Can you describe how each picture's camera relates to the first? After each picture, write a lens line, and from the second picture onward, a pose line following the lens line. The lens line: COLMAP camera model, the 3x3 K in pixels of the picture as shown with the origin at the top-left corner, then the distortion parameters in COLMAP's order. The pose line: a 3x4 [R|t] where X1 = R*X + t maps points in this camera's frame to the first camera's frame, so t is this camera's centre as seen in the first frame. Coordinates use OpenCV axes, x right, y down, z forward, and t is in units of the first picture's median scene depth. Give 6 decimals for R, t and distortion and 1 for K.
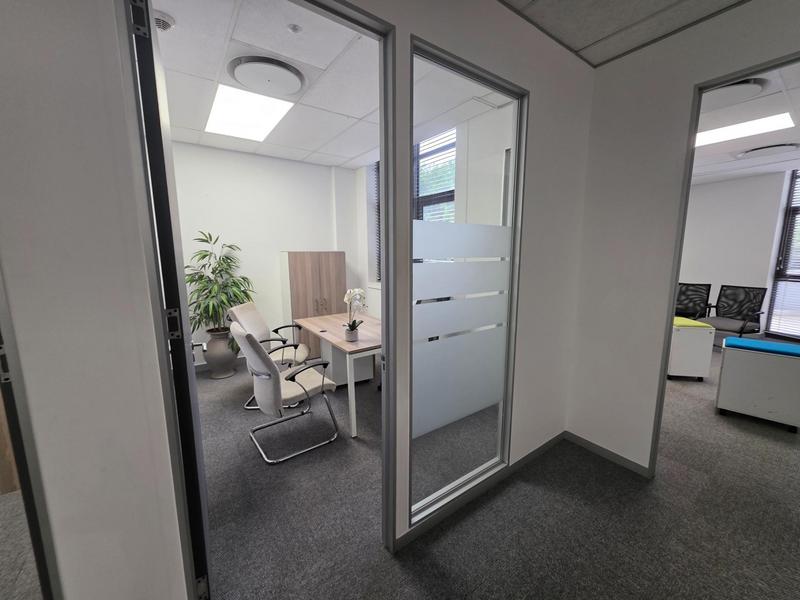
lens RADIAL K [[318.8, 0, 406.6], [0, 318.8, 302.6], [0, 0, 1]] dist [0.000921, 0.000046]
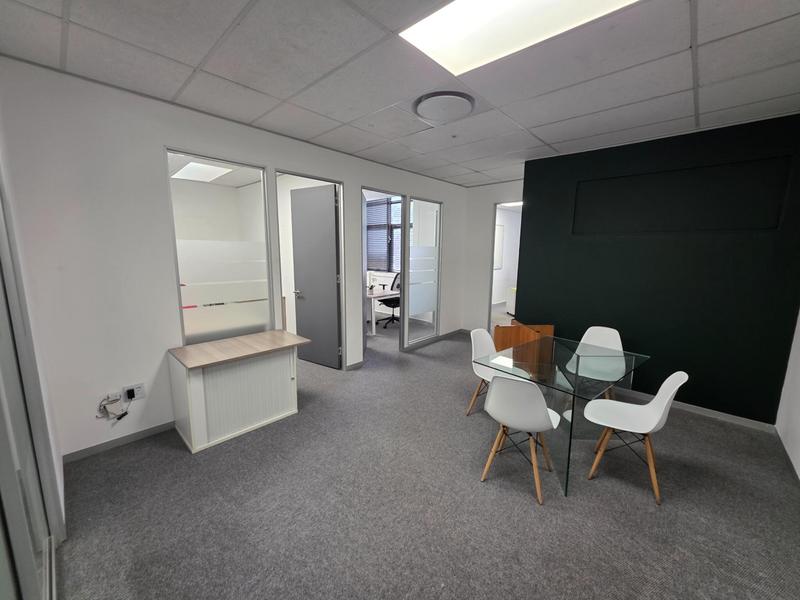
lens RADIAL K [[318.7, 0, 401.4], [0, 318.7, 302.3], [0, 0, 1]] dist [0.001939, 0.000096]
pose [[0.982118, -0.018639, 0.187341, -0.383556], [0.017752, 0.999822, 0.006408, 0.166536], [-0.187427, -0.002968, 0.982274, -1.238083]]
